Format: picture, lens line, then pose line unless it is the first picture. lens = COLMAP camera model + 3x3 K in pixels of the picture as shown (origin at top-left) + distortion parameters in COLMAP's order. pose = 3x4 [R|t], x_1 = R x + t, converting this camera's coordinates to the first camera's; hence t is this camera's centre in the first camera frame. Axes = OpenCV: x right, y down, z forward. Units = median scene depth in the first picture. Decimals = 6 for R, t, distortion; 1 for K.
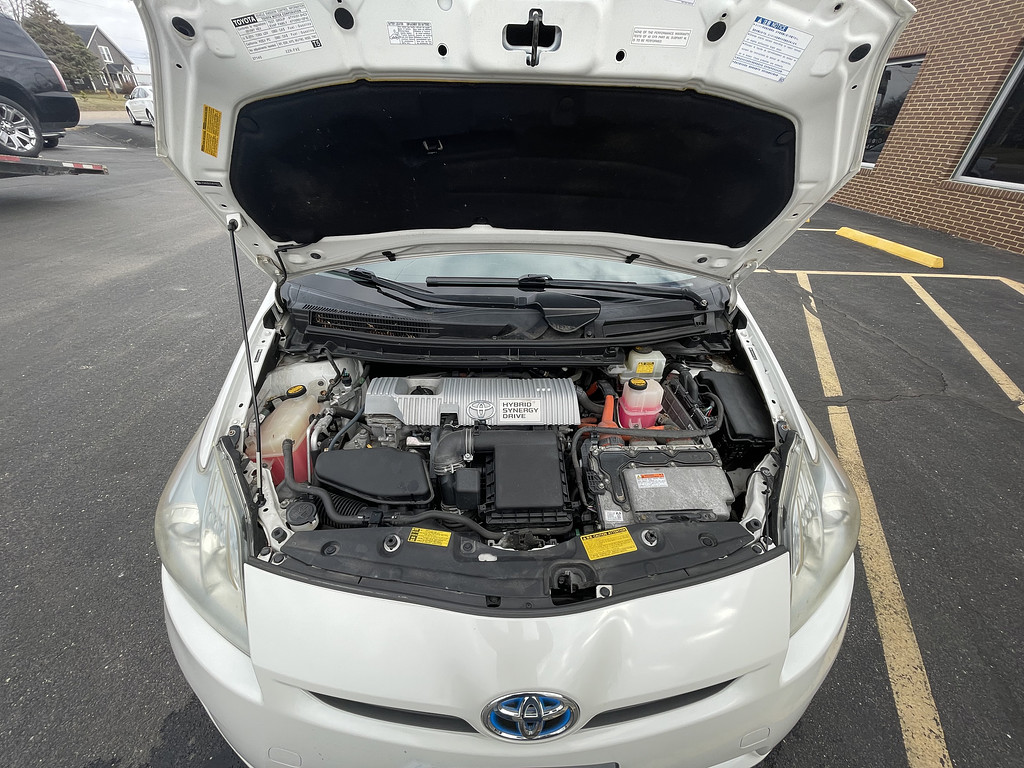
lens RADIAL K [[415.1, 0, 512.7], [0, 415.1, 381.1], [0, 0, 1]] dist [-0.000570, -0.000525]
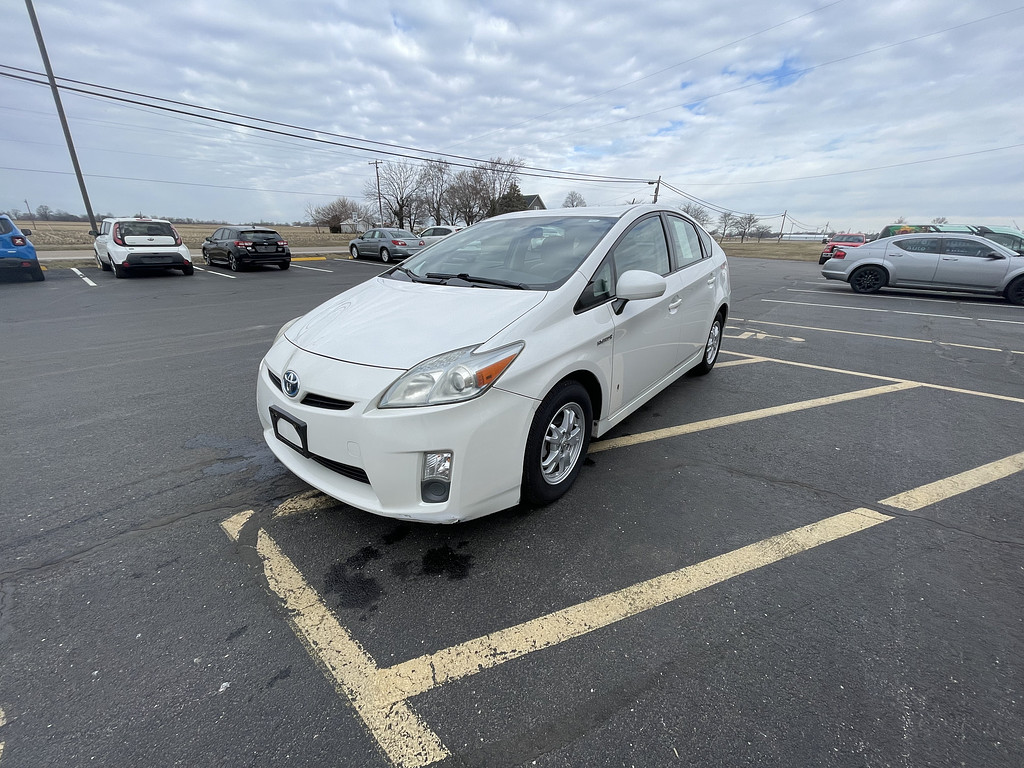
lens RADIAL K [[417.9, 0, 512.0], [0, 417.9, 384.0], [0, 0, 1]] dist [-0.002209, -0.000399]
pose [[0.745005, 0.195783, -0.637681, 0.270932], [-0.349717, 0.928686, -0.123448, 0.065152], [0.568037, 0.314978, 0.760344, -0.021354]]
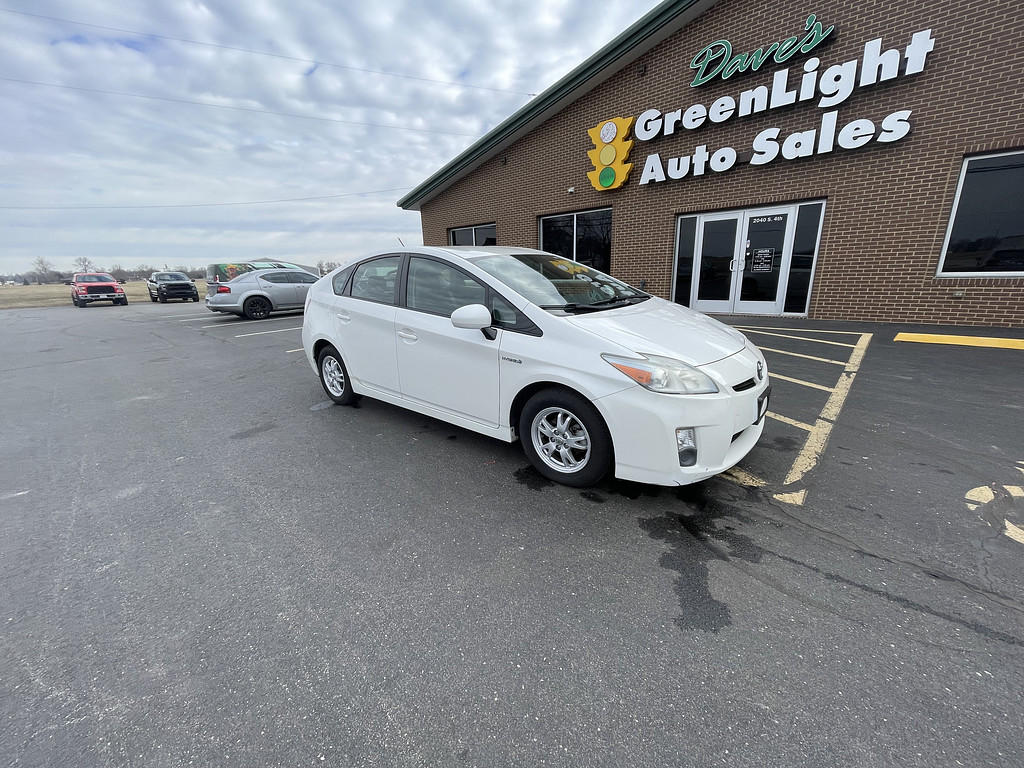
lens RADIAL K [[407.7, 0, 512.0], [0, 407.7, 384.0], [0, 0, 1]] dist [-0.000806, -0.000091]
pose [[0.674894, -0.261121, 0.690169, -0.381802], [0.448380, 0.887946, -0.102508, 0.031610], [-0.586066, 0.378640, 0.716351, -0.023030]]
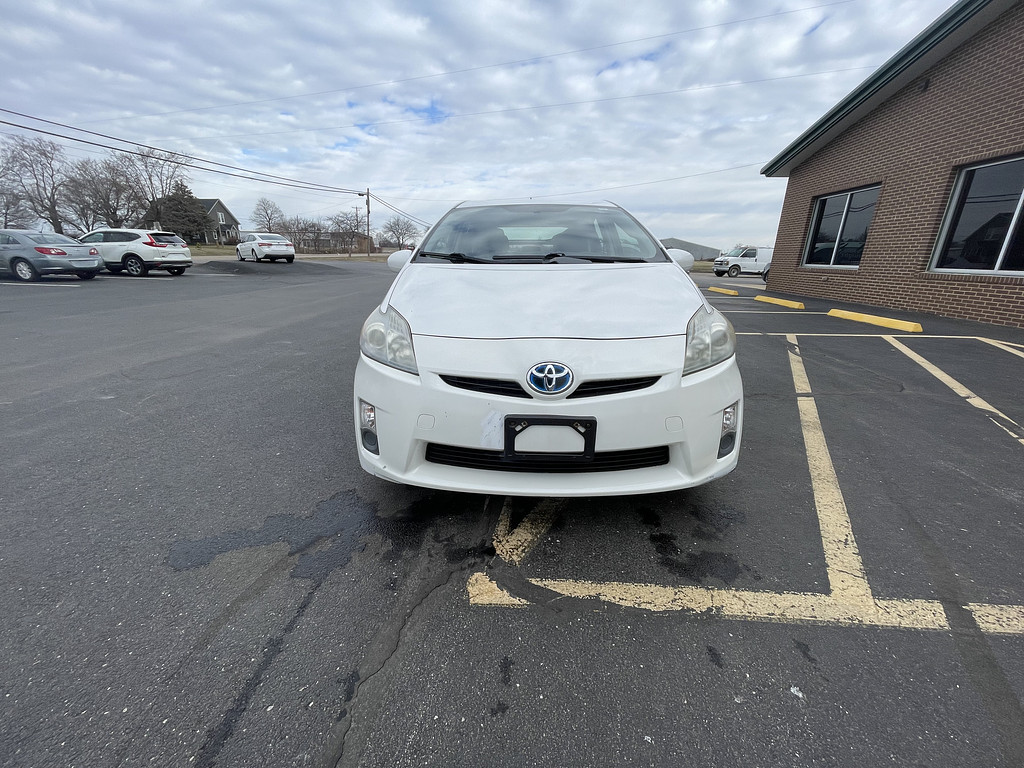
lens RADIAL K [[415.1, 0, 512.7], [0, 415.1, 381.1], [0, 0, 1]] dist [-0.000570, -0.000525]
pose [[0.997171, -0.002380, -0.075133, 0.001173], [-0.018247, 0.961942, -0.272642, 0.138612], [0.072922, 0.273242, 0.959177, -0.100235]]
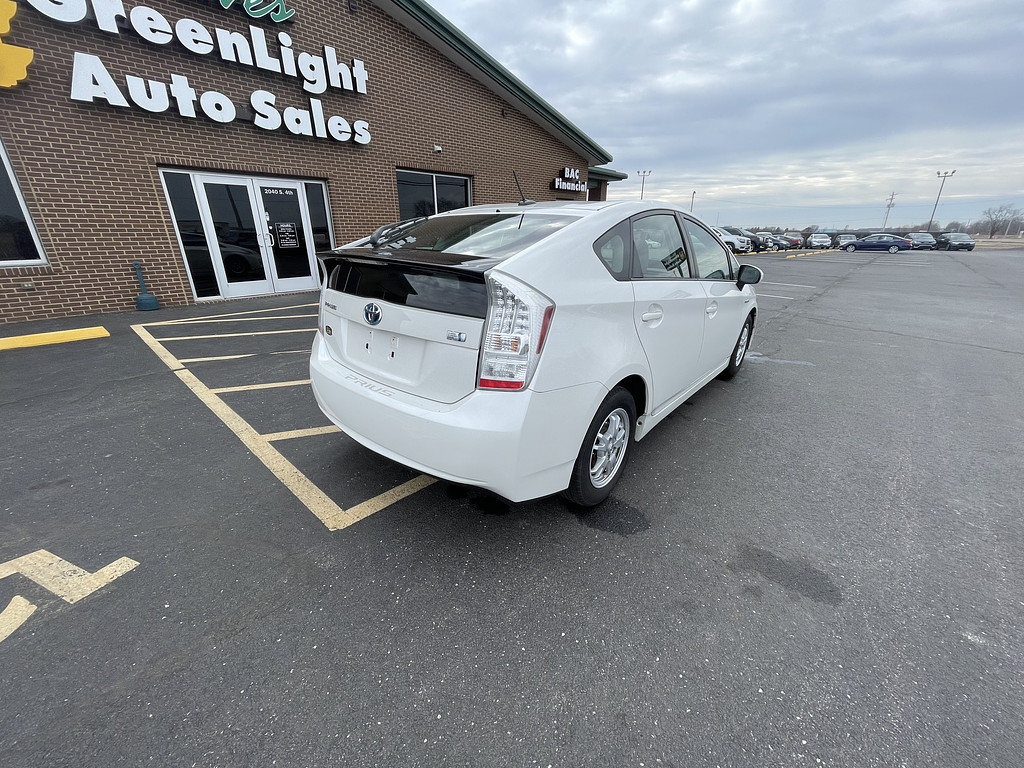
lens RADIAL K [[409.4, 0, 503.2], [0, 409.4, 386.0], [0, 0, 1]] dist [0.000379, -0.000395]
pose [[-0.719590, -0.279640, 0.635604, -0.264650], [0.350728, 0.643629, 0.680243, -0.411974], [-0.599317, 0.712420, -0.365071, 0.671139]]
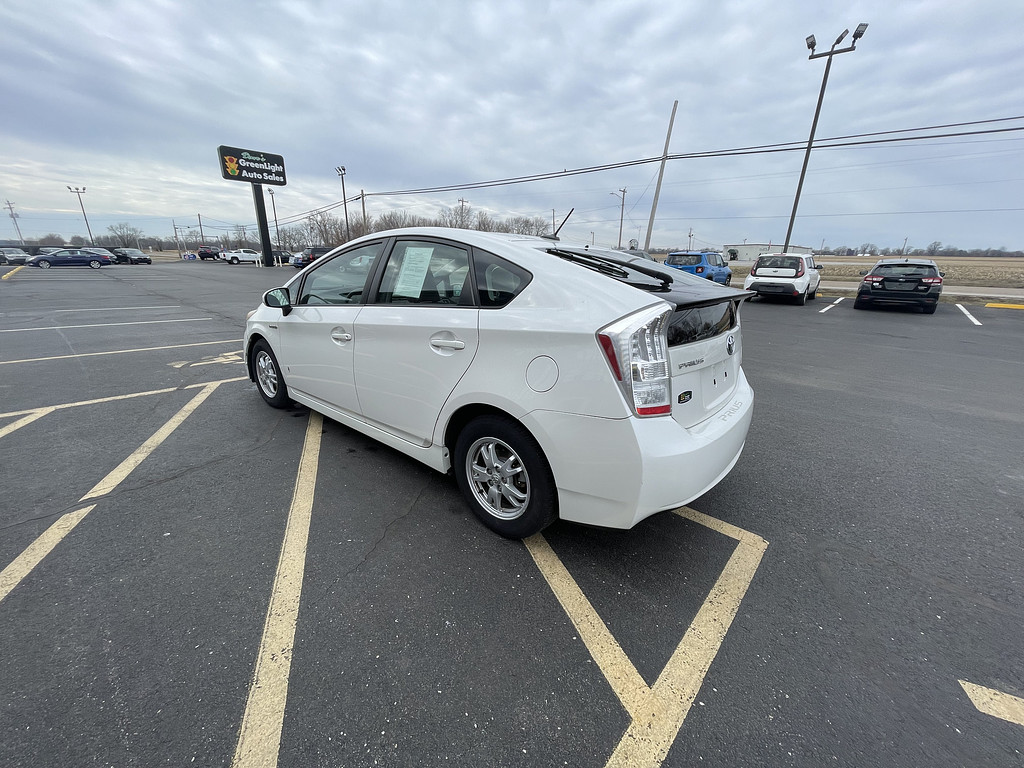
lens RADIAL K [[415.1, 0, 503.9], [0, 415.1, 392.7], [0, 0, 1]] dist [-0.000282, -0.000400]
pose [[-0.690955, 0.177280, -0.700823, 0.284620], [-0.428225, 0.680686, 0.594381, -0.373945], [0.582412, 0.710801, -0.394408, 0.638823]]
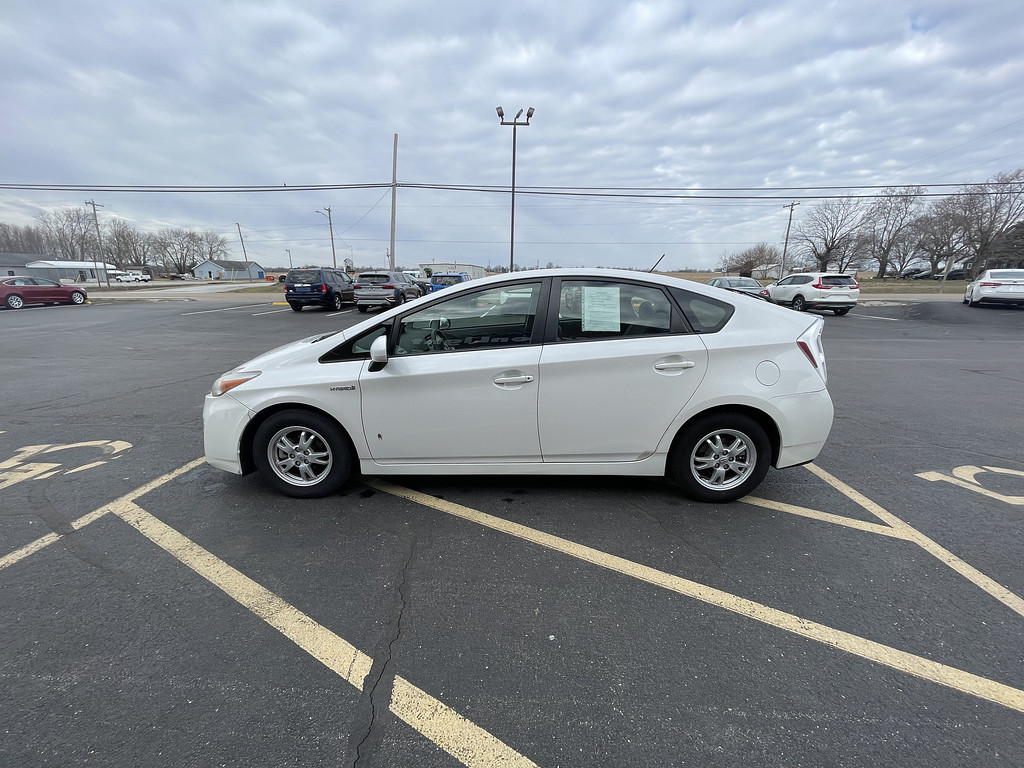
lens RADIAL K [[413.9, 0, 505.4], [0, 413.9, 397.6], [0, 0, 1]] dist [-0.001331, -0.000300]
pose [[-0.074885, 0.238476, -0.968257, 0.464233], [-0.546532, 0.802346, 0.239882, -0.186538], [0.834084, 0.547147, 0.070251, 0.339555]]
